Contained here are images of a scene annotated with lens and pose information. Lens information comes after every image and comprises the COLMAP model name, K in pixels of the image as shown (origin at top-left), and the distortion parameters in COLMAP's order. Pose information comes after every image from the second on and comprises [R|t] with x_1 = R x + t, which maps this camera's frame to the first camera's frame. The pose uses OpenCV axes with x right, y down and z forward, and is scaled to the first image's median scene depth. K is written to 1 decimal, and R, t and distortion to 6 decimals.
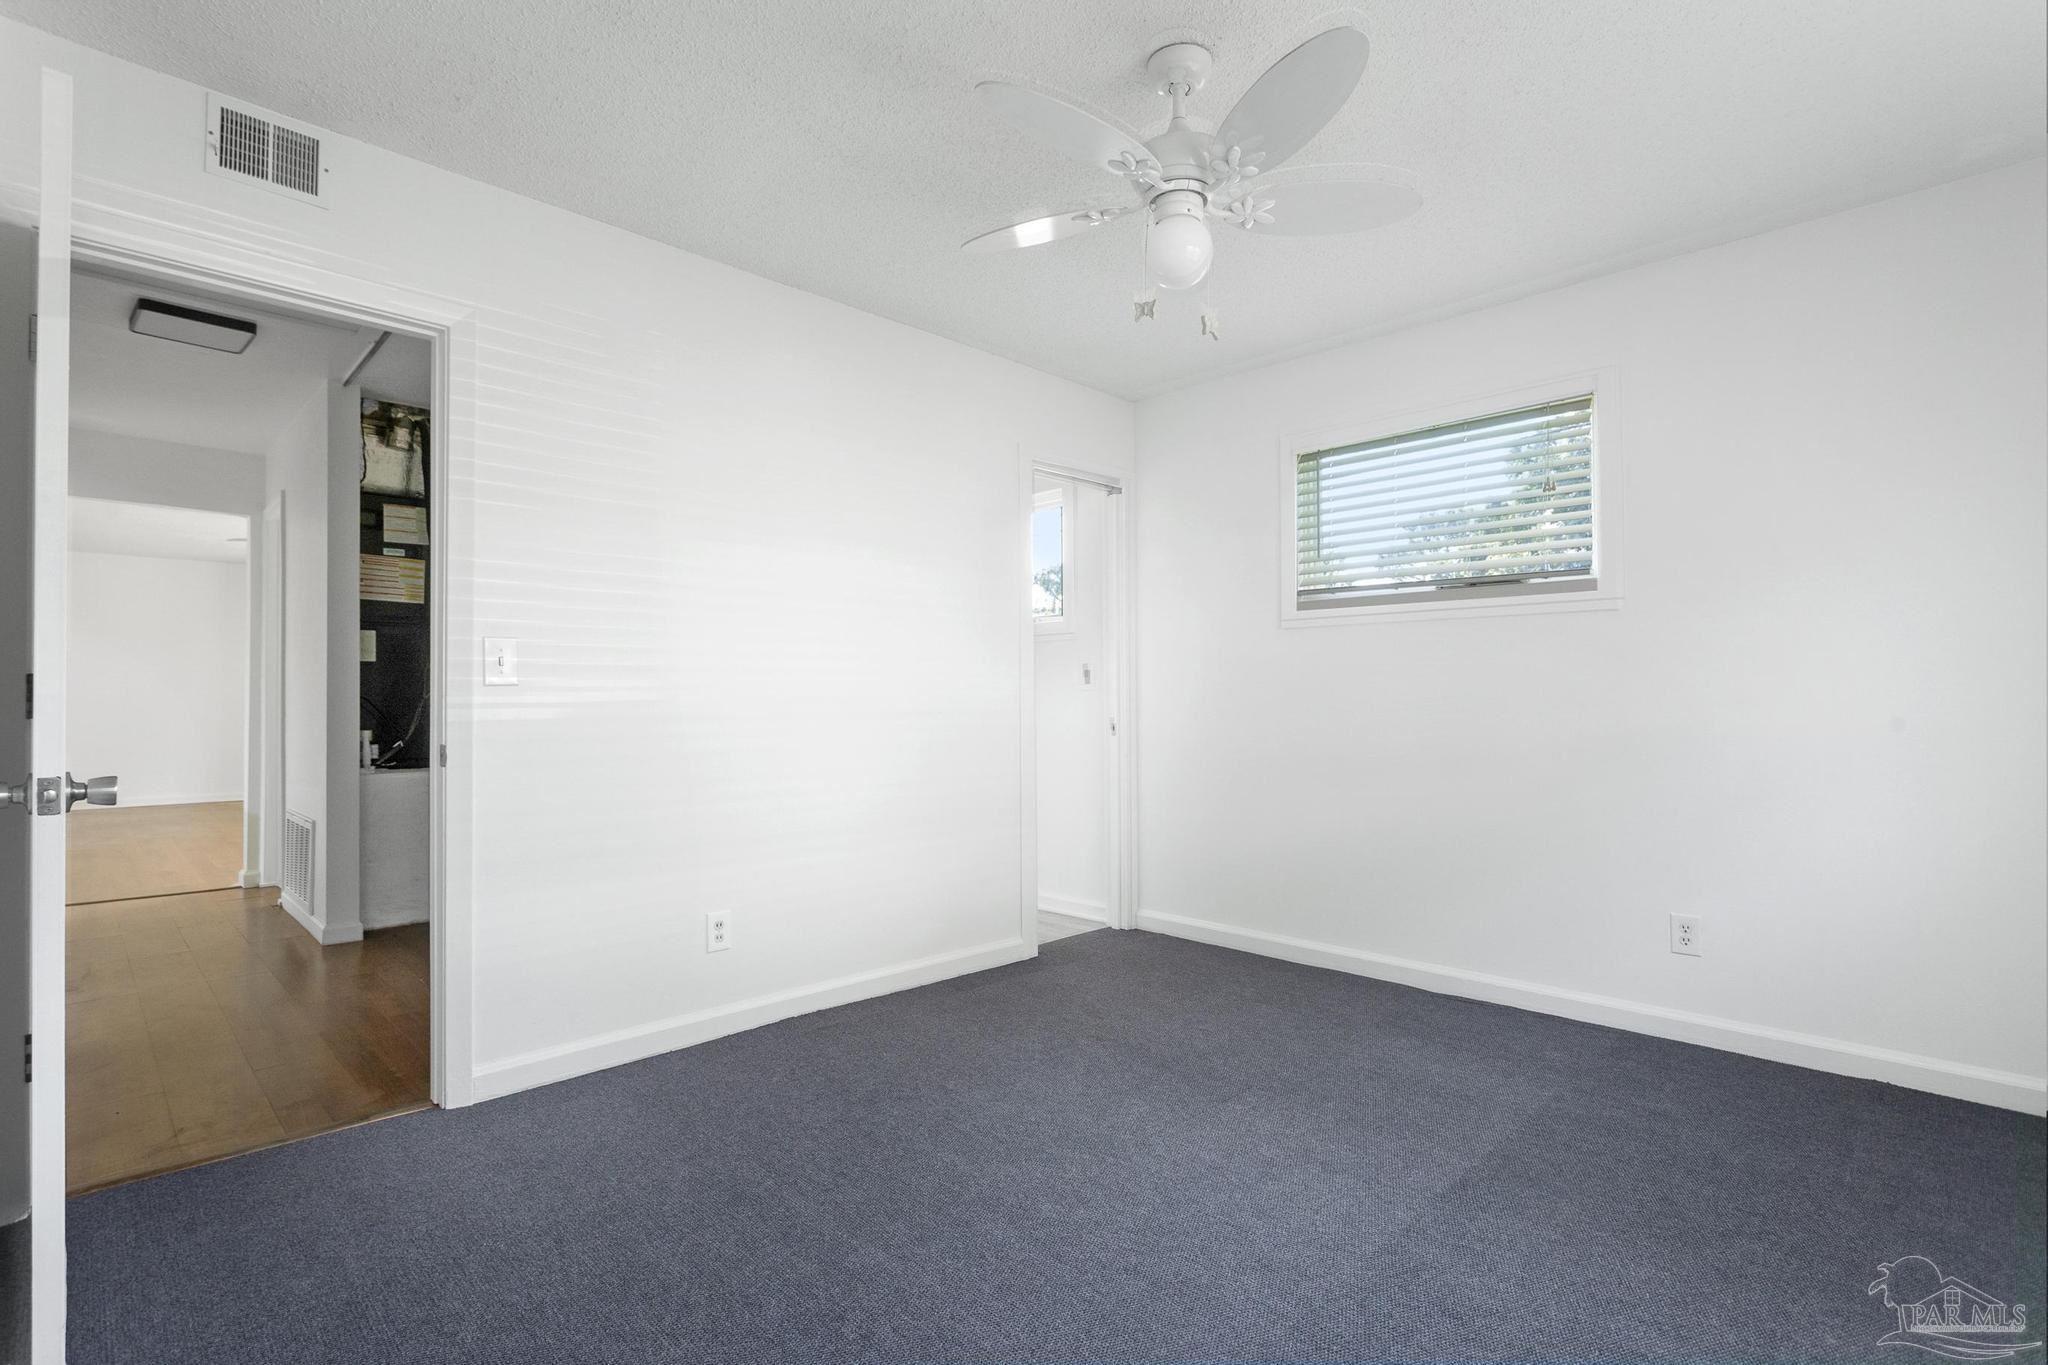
lens RADIAL K [[994.4, 0, 1017.4], [0, 994.4, 698.8], [0, 0, 1]] dist [-0.019467, 0.008519]
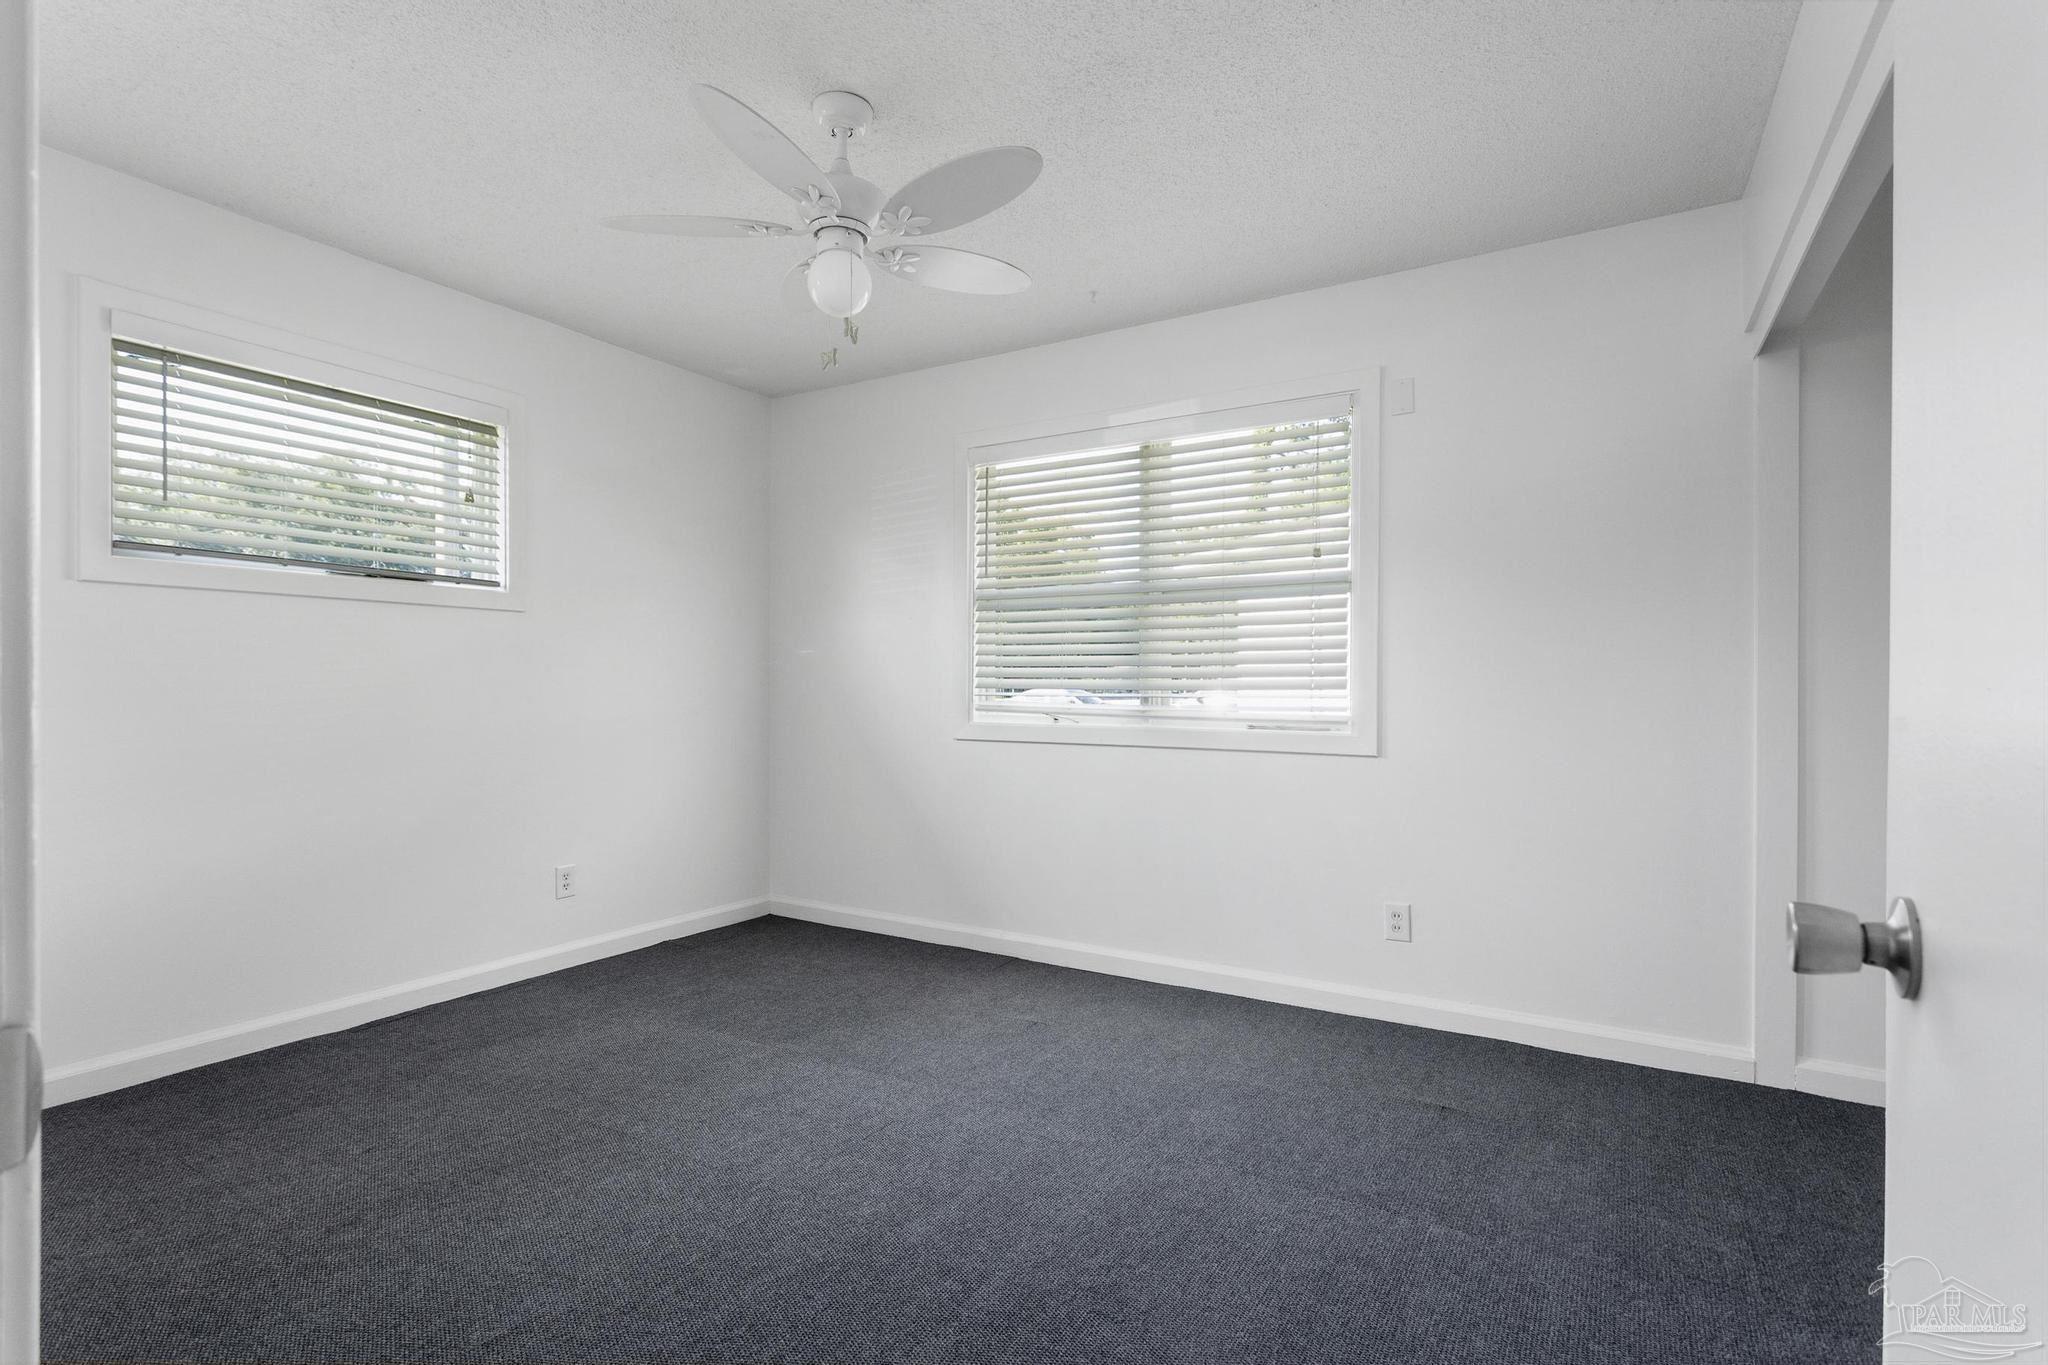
lens RADIAL K [[978.6, 0, 1014.3], [0, 978.6, 682.7], [0, 0, 1]] dist [-0.000162, 0.002885]
pose [[-0.255727, 0.006507, 0.966727, -0.633925], [-0.007301, 0.999936, -0.008662, -0.006910], [-0.966721, -0.009273, -0.255663, 0.730848]]
